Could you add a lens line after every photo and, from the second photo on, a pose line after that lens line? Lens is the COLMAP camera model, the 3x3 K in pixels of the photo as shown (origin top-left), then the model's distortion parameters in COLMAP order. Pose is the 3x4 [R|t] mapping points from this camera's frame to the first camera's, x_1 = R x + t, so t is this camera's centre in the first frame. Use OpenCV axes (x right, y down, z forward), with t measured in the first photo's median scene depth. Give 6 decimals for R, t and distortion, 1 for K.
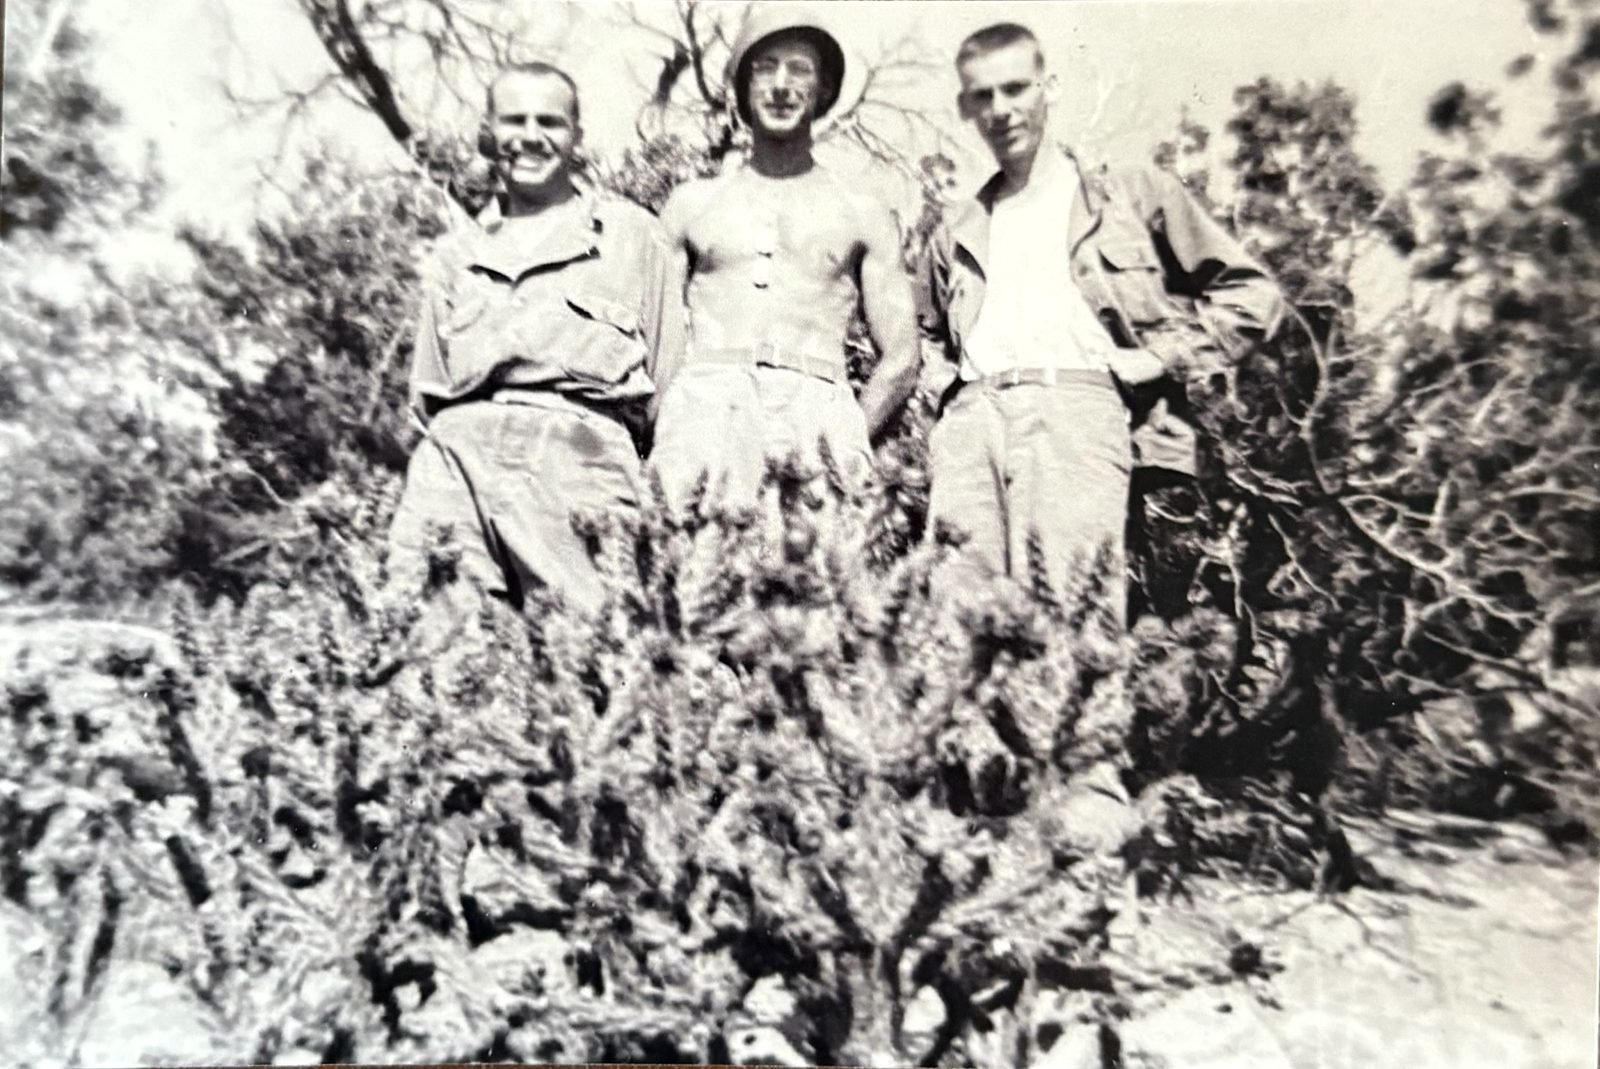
lens RADIAL K [[1974.4, 0, 800.0], [0, 1974.4, 534.5], [0, 0, 1]] dist [0.000275, 0.006123]
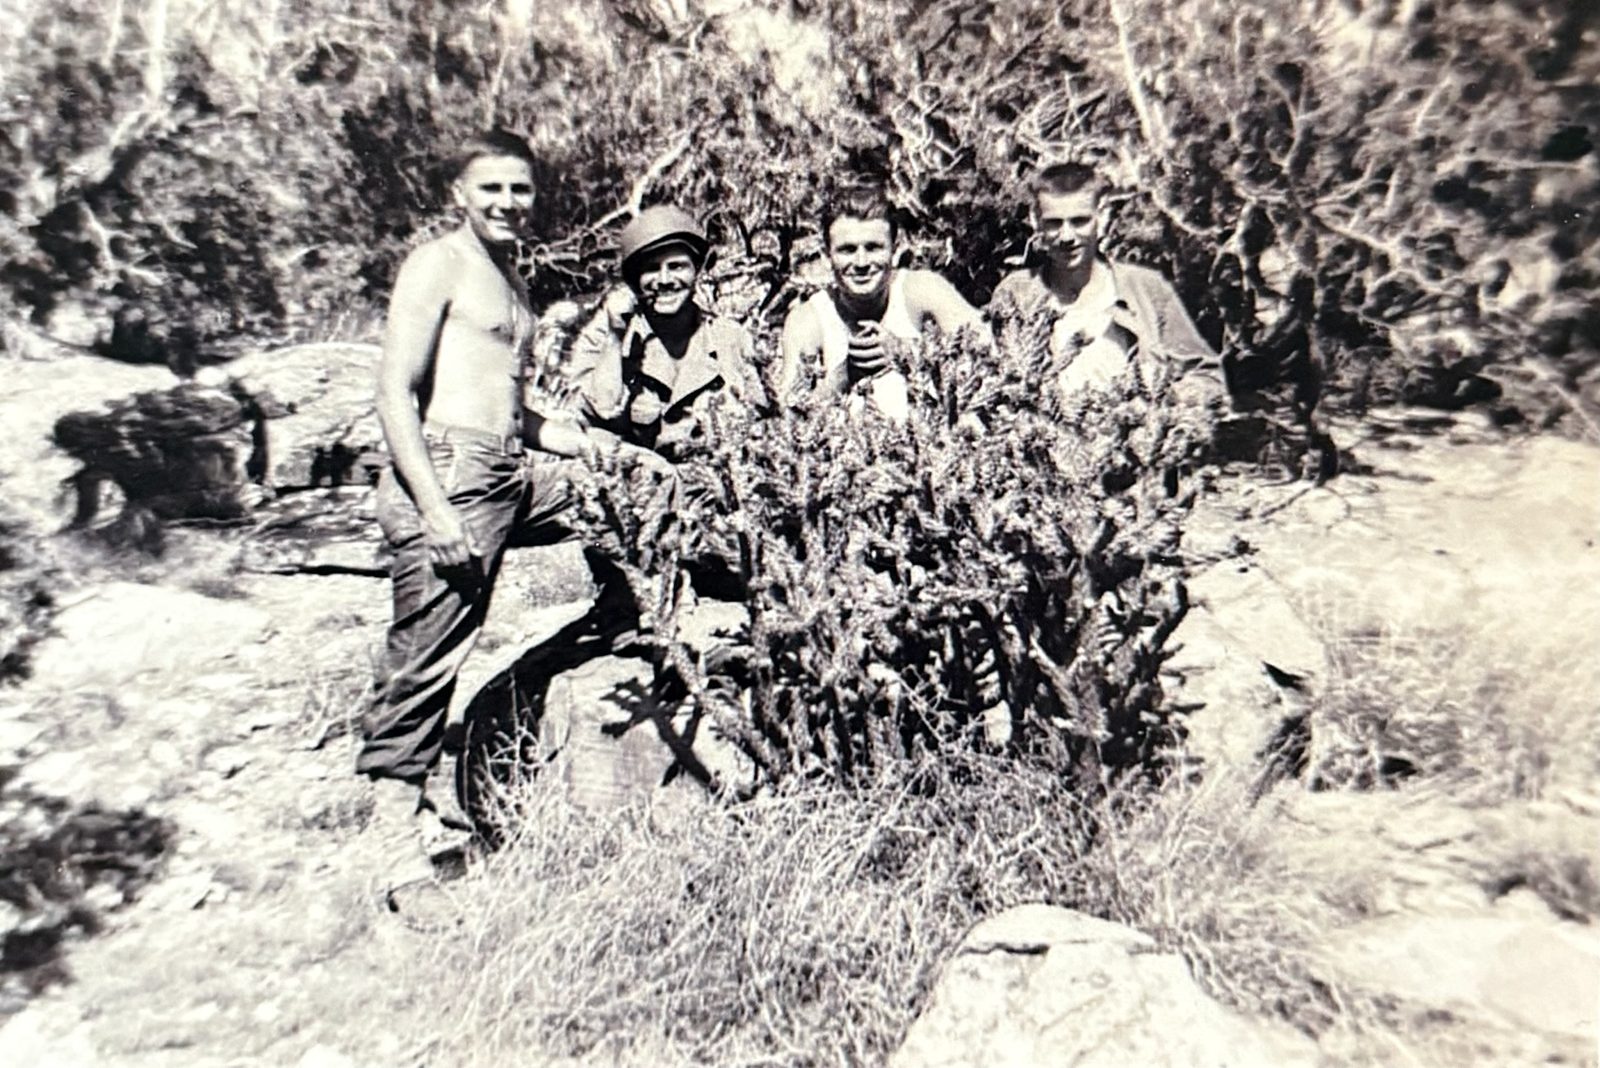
lens RADIAL K [[1974.4, 0, 800.0], [0, 1974.4, 534.0], [0, 0, 1]] dist [0.000275, 0.006123]
pose [[0.996054, -0.086498, -0.019868, -0.189758], [0.088715, 0.976731, 0.195258, -0.233236], [0.002517, -0.196250, 0.980551, -0.991163]]
